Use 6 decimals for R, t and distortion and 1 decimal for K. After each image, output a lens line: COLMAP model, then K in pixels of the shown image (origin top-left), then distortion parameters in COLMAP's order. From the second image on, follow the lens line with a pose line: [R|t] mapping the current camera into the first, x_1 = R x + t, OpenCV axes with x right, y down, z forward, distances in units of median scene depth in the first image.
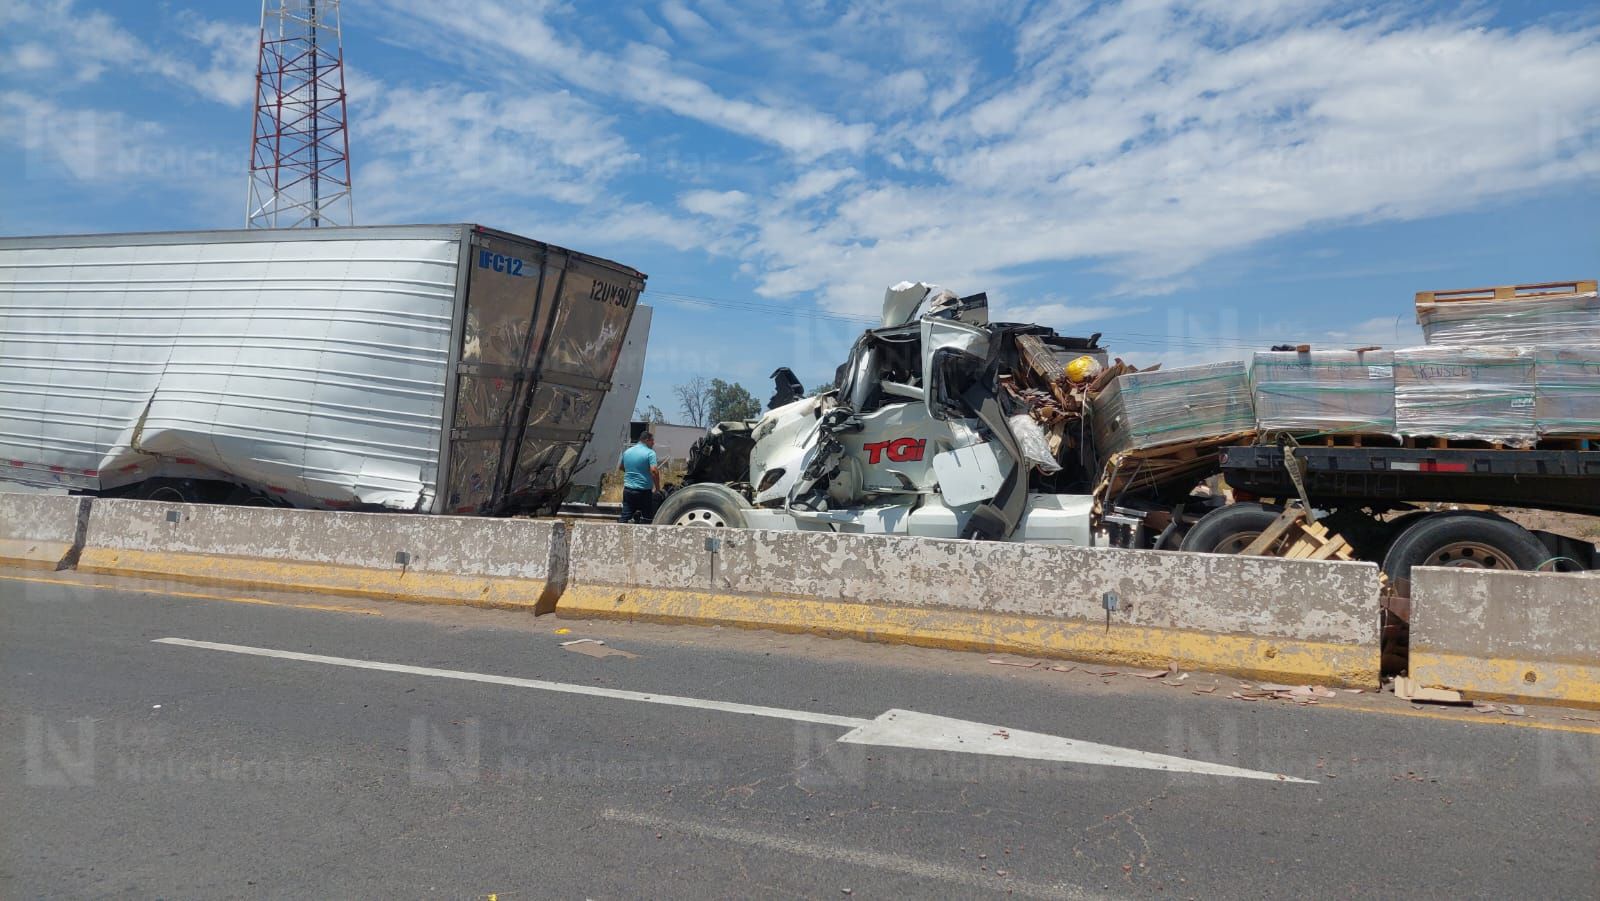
lens RADIAL K [[1163.8, 0, 801.4], [0, 1163.8, 418.6], [0, 0, 1]] dist [0.099908, -0.154755]
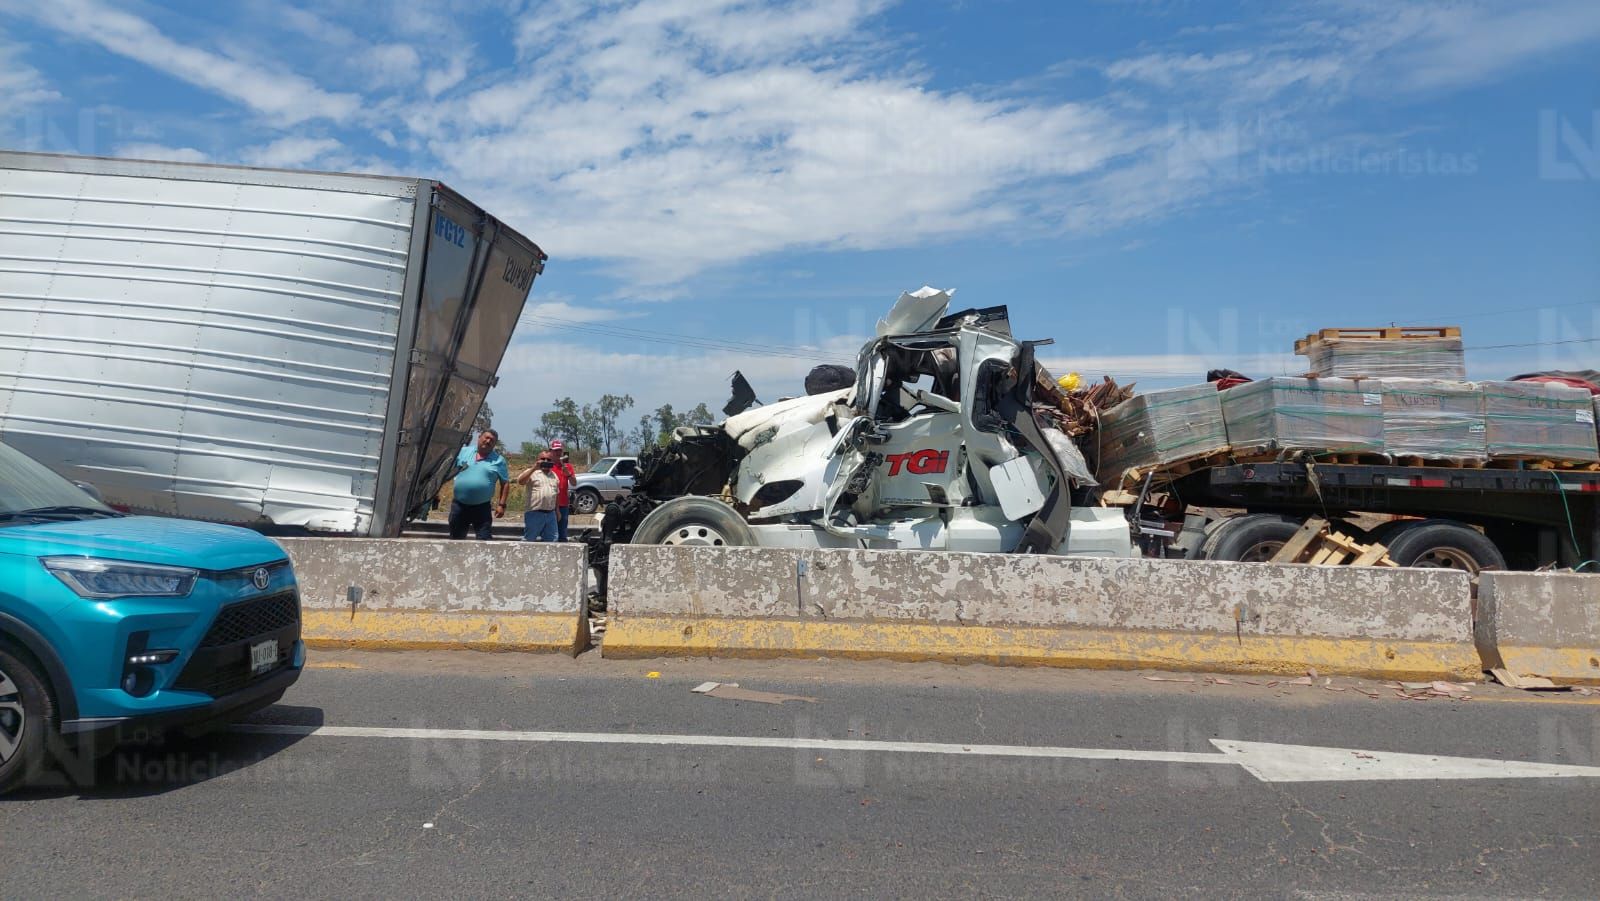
lens RADIAL K [[1160.3, 0, 794.2], [0, 1160.3, 433.0], [0, 0, 1]] dist [0.095995, -0.132994]
pose [[0.911028, 0.017002, 0.411993, -0.456571], [-0.022747, 0.999700, 0.009046, -0.003830], [-0.411716, -0.017613, 0.911142, 0.186405]]
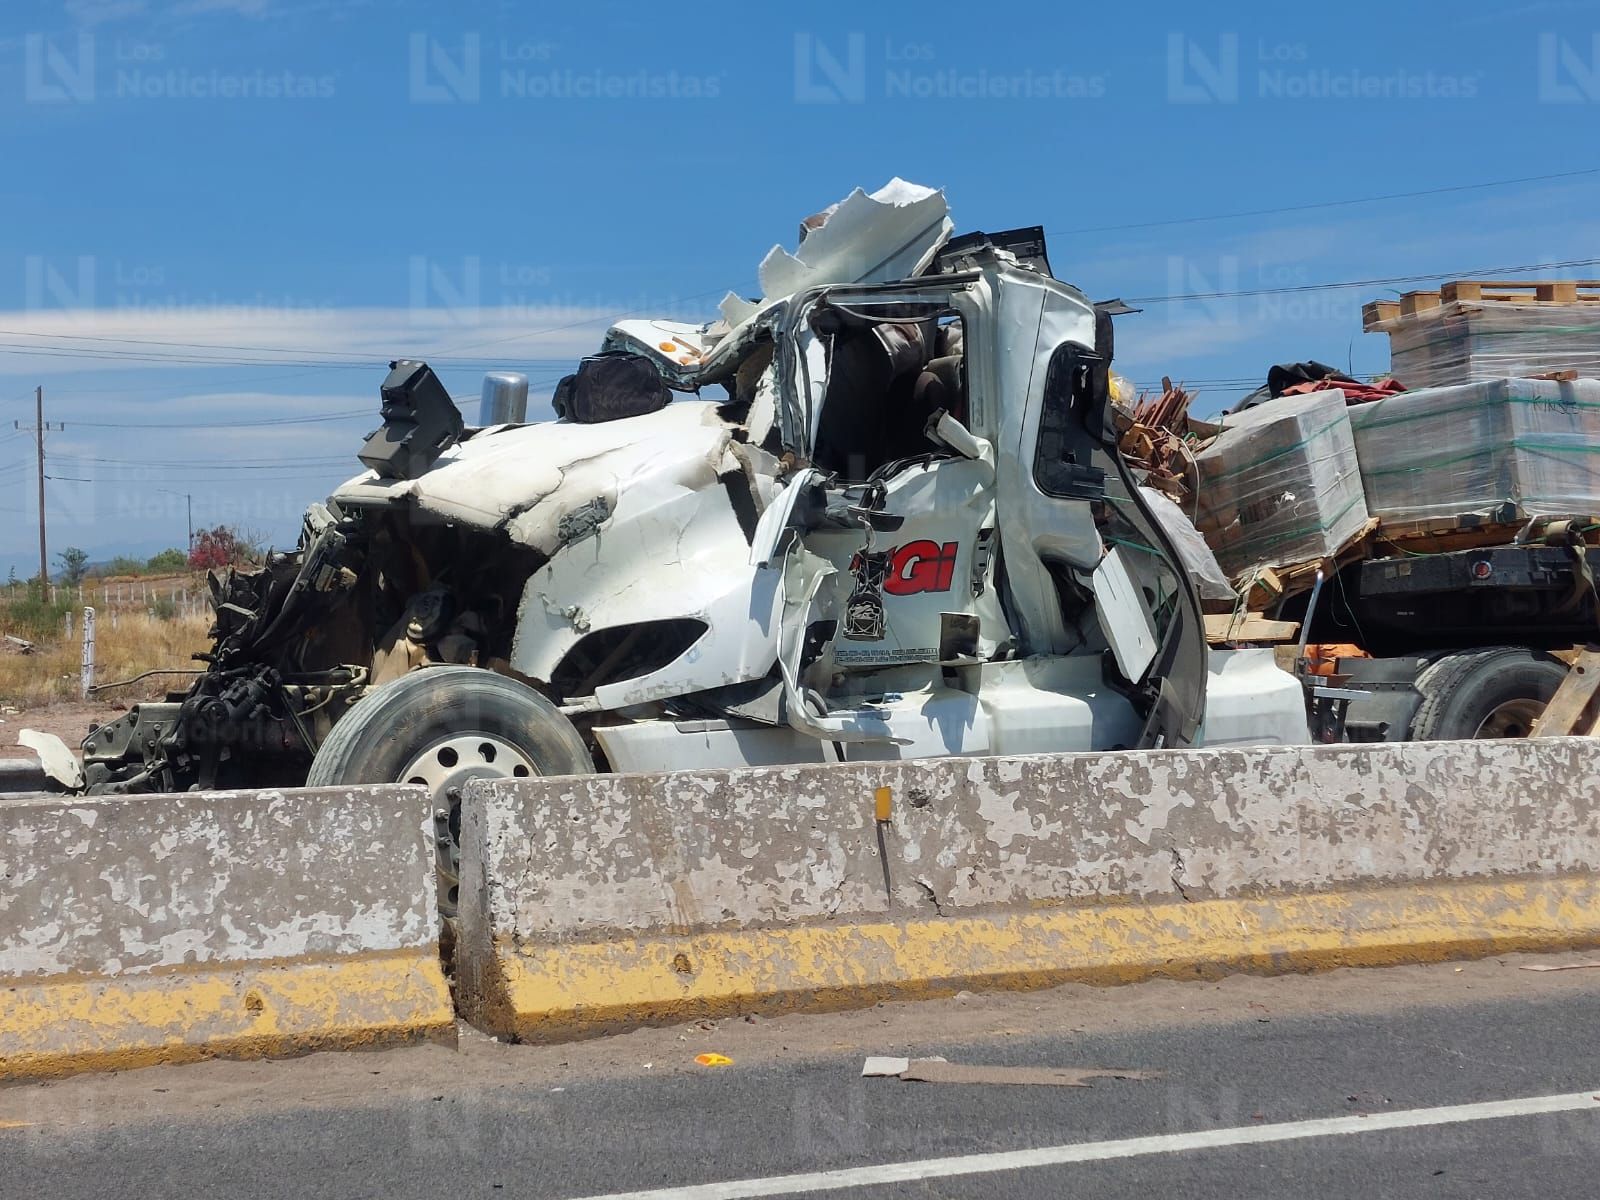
lens RADIAL K [[2986.3, 0, 755.1], [0, 2986.3, 598.9], [0, 0, 1]] dist [0.257763, -1.298005]
pose [[0.611907, -0.024949, 0.790536, -0.942947], [-0.001977, 0.999451, 0.033073, 0.001419], [-0.790927, -0.021800, 0.611522, 0.396678]]
